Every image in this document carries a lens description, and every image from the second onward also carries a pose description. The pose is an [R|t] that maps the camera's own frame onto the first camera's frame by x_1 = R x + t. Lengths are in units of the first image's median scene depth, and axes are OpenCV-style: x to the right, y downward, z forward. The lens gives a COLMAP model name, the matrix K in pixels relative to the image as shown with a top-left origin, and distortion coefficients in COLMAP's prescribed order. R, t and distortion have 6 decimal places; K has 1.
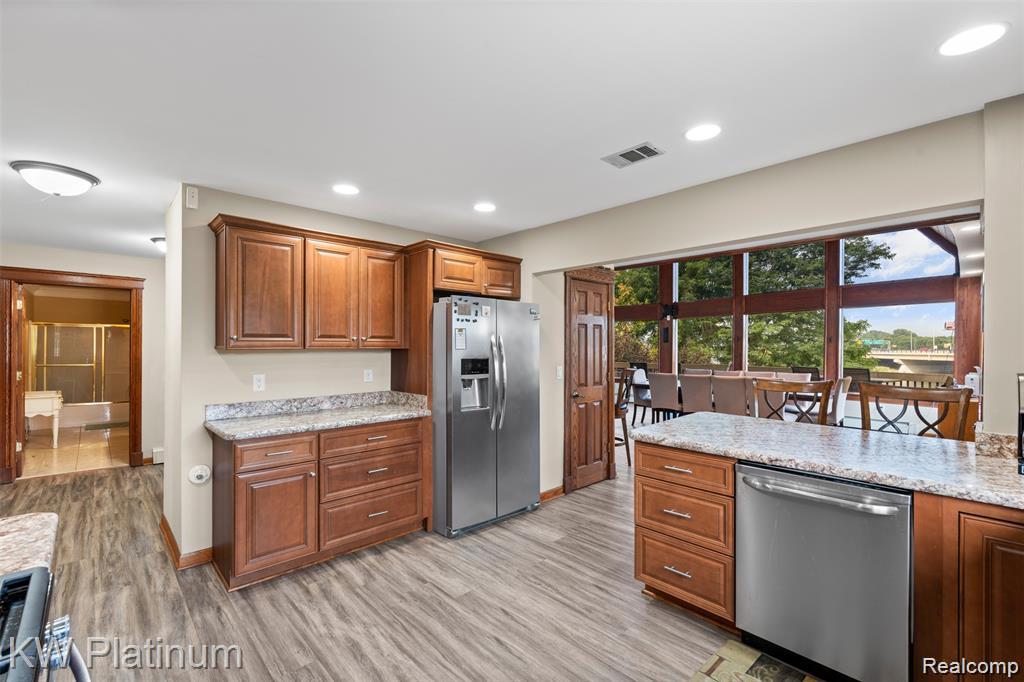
lens RADIAL K [[458.9, 0, 506.6], [0, 458.9, 347.6], [0, 0, 1]] dist [0.002214, -0.000119]
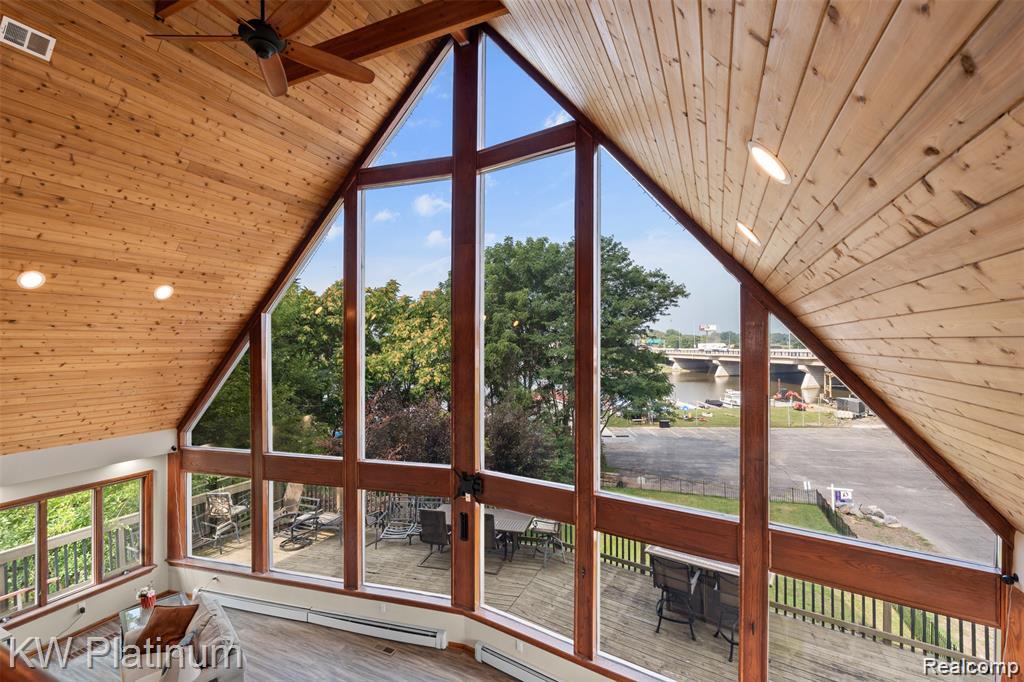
lens RADIAL K [[458.9, 0, 508.3], [0, 458.9, 335.5], [0, 0, 1]] dist [0.002214, -0.000119]
pose [[0.931568, 0.001912, 0.363562, 0.196573], [0.003075, 0.999909, -0.013137, -0.257454], [-0.363554, 0.013356, 0.931477, 0.463220]]
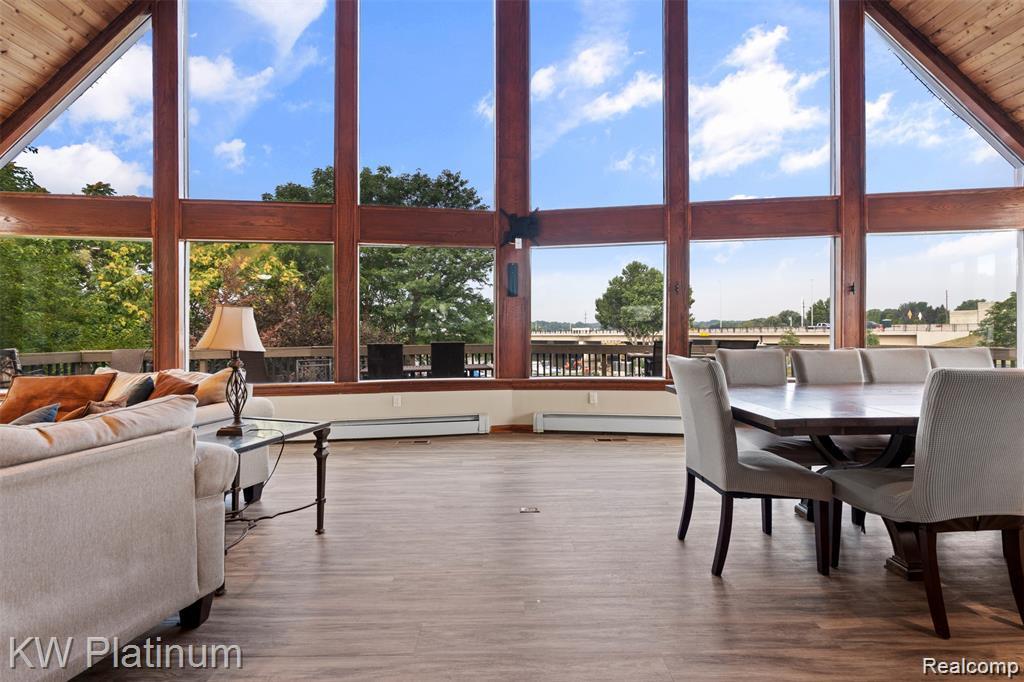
lens RADIAL K [[458.9, 0, 510.7], [0, 458.9, 340.1], [0, 0, 1]] dist [0.002214, -0.000119]
pose [[0.668283, -0.006219, 0.743881, 0.005906], [0.009719, 0.999953, -0.000372, 0.031527], [-0.743843, 0.007479, 0.668312, 0.707153]]
